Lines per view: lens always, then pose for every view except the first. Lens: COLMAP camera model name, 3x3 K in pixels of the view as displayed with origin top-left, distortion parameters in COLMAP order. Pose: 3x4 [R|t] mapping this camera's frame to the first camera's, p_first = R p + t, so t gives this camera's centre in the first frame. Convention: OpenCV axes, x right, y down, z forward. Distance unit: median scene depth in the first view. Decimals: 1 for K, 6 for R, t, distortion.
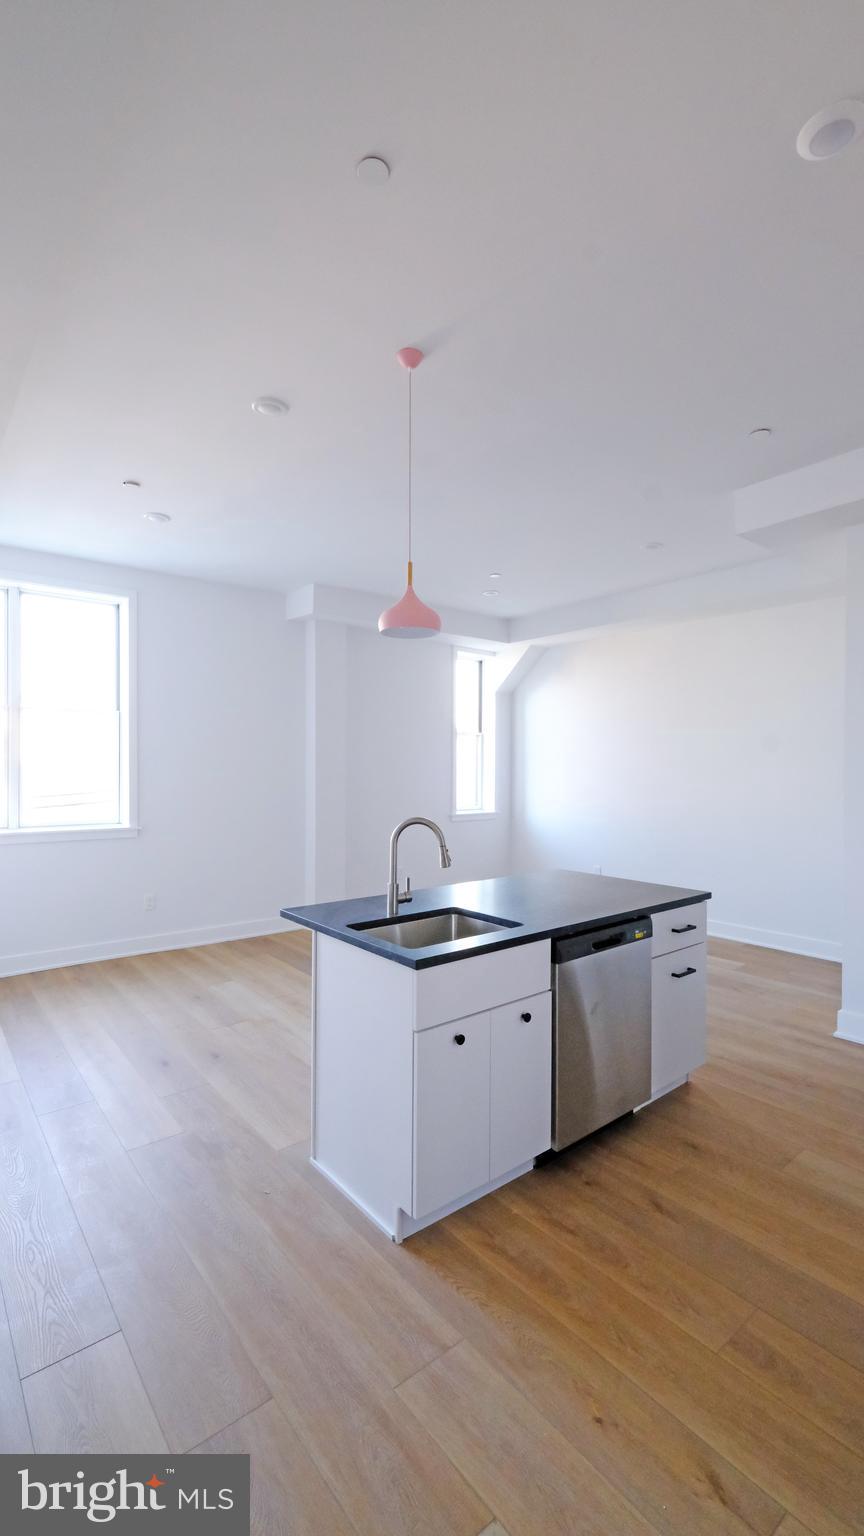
lens RADIAL K [[664.8, 0, 433.7], [0, 664.8, 764.7], [0, 0, 1]] dist [0.000216, -0.000801]
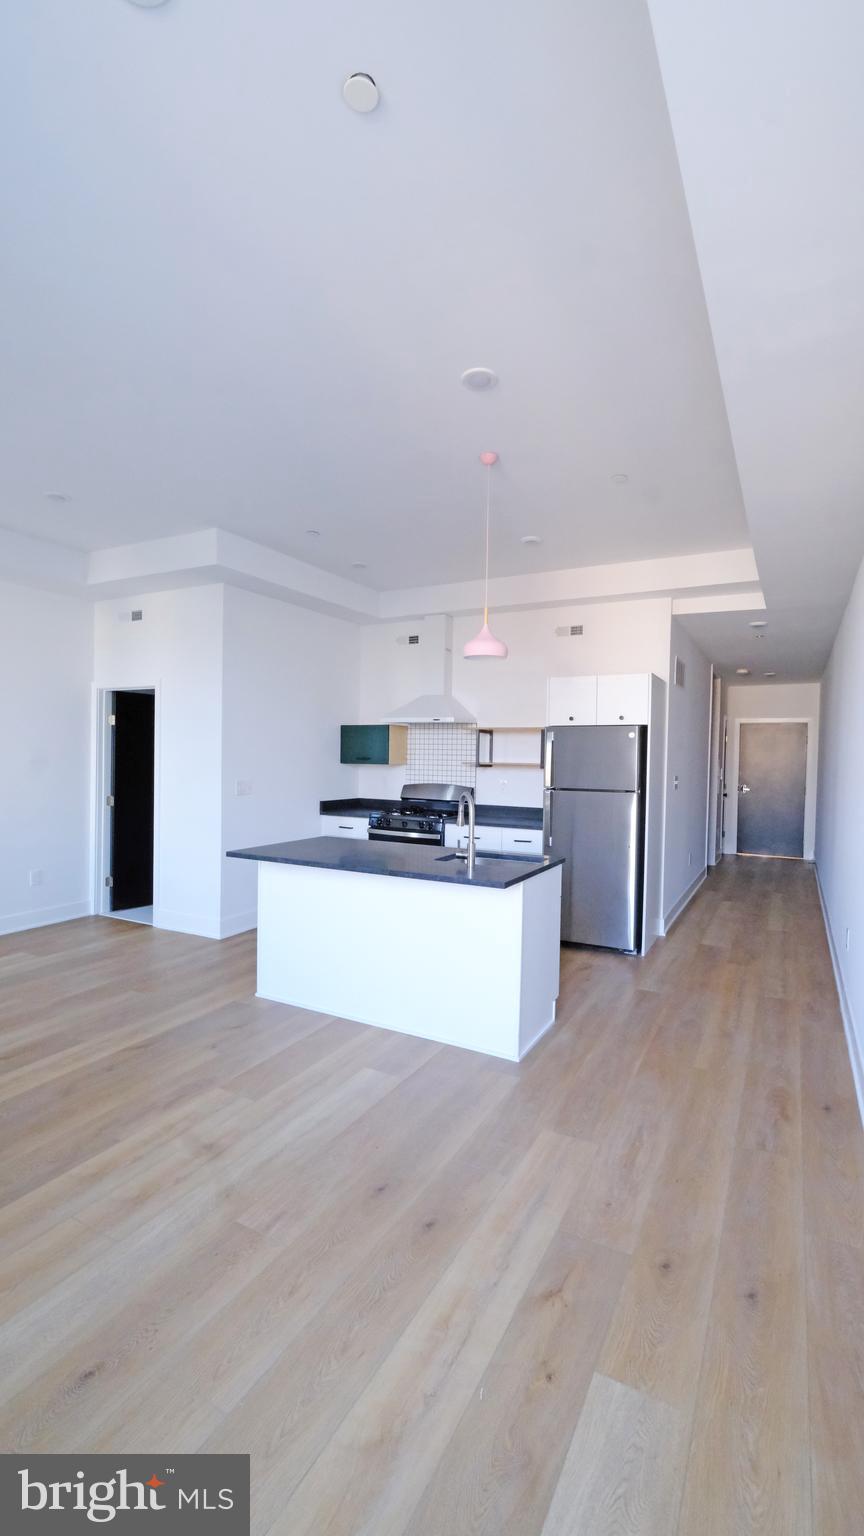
lens RADIAL K [[664.8, 0, 430.7], [0, 664.8, 775.0], [0, 0, 1]] dist [0.000216, -0.000801]
pose [[-0.378469, -0.038214, 0.924825, -1.127557], [-0.018423, 0.999260, 0.033751, -0.002542], [-0.925431, -0.004265, -0.378893, 1.433877]]
